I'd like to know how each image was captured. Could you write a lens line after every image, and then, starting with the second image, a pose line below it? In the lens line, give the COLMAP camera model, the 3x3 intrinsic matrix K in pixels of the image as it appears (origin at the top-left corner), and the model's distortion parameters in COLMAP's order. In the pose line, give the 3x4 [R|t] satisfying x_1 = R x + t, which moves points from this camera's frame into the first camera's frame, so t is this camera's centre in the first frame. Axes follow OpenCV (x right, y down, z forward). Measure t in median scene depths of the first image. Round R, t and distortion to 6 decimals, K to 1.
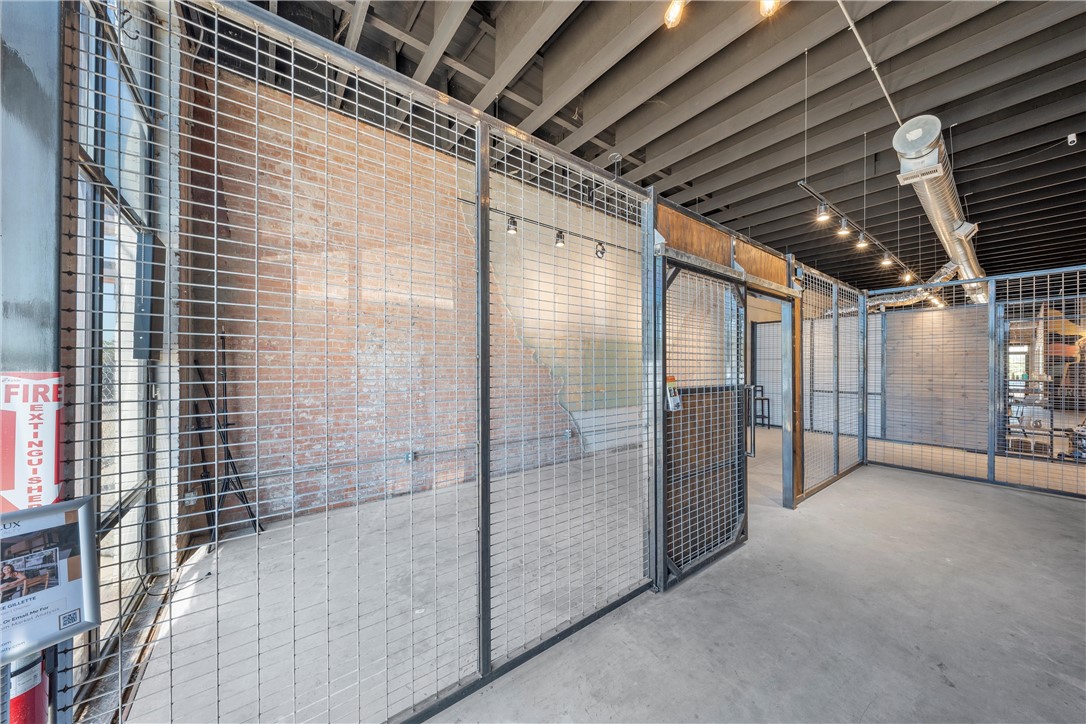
lens RADIAL K [[369.1, 0, 547.6], [0, 369.1, 364.7], [0, 0, 1]] dist [-0.002105, -0.000016]
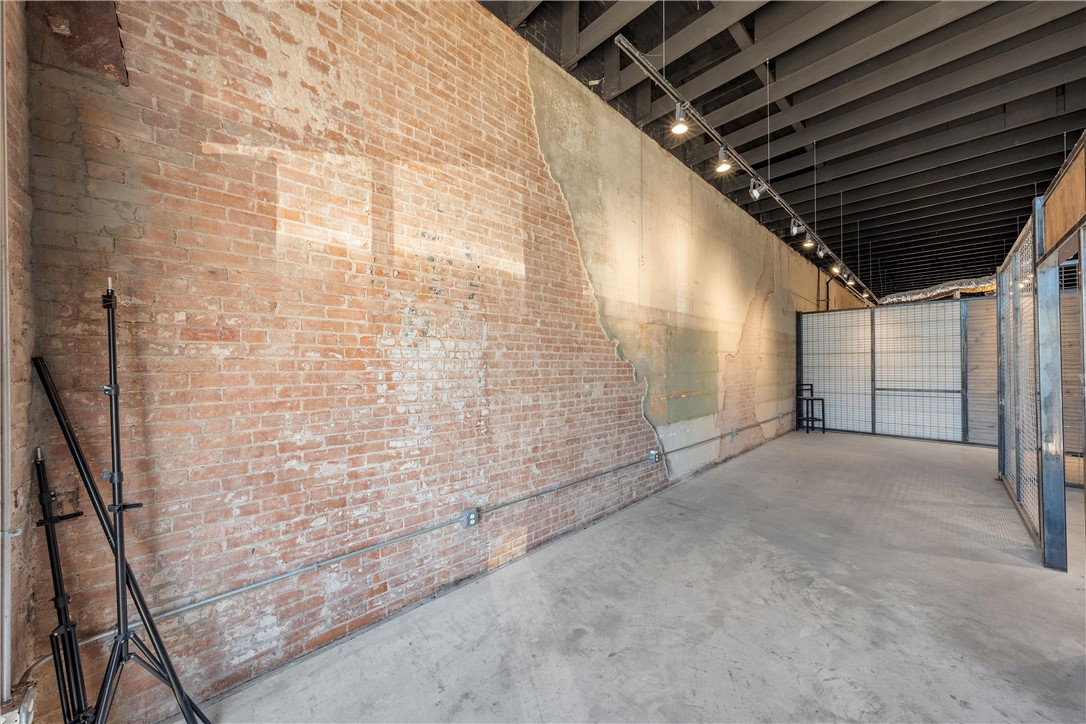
lens RADIAL K [[369.1, 0, 539.7], [0, 369.1, 362.3], [0, 0, 1]] dist [-0.002105, -0.000016]
pose [[0.993899, -0.010887, 0.109755, -0.351481], [0.011207, 0.999935, -0.002301, -0.000072], [-0.109723, 0.003517, 0.993956, 0.423619]]
